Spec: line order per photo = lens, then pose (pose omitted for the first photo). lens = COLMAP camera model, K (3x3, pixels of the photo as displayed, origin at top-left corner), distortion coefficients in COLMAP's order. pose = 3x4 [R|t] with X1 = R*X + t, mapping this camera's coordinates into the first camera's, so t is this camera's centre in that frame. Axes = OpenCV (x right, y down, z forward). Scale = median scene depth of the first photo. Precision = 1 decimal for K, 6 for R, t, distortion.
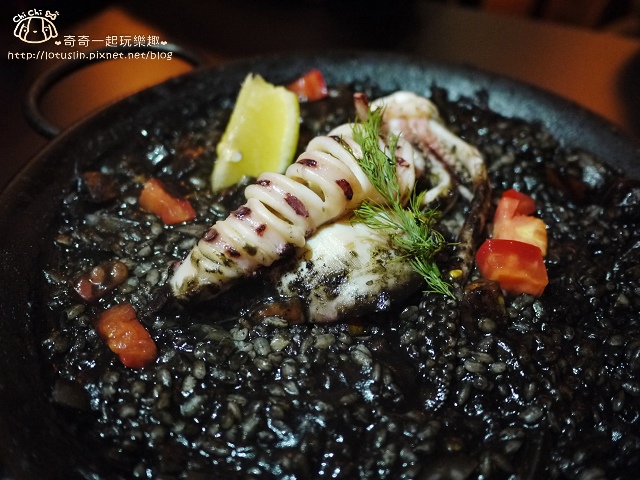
lens RADIAL K [[534.5, 0, 321.1], [0, 534.5, 239.7], [0, 0, 1]] dist [-0.065934, 0.039786]
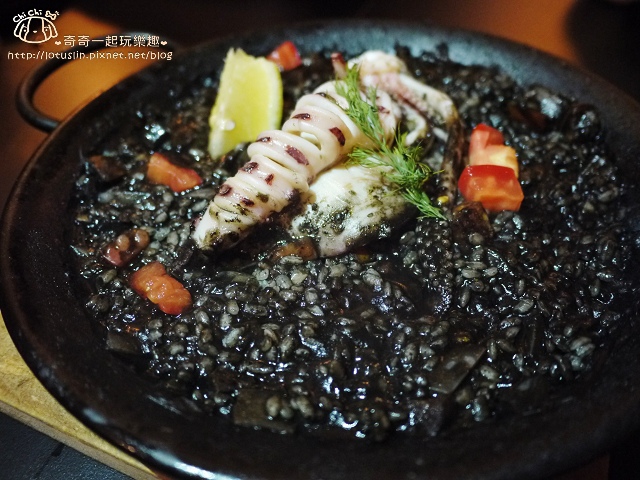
lens RADIAL K [[534.5, 0, 318.6], [0, 534.5, 239.8], [0, 0, 1]] dist [-0.065934, 0.039786]
pose [[0.990705, -0.126513, 0.049977, -0.077635], [0.125299, 0.991759, 0.026729, 0.085222], [-0.052947, -0.020219, 0.998393, -0.120297]]
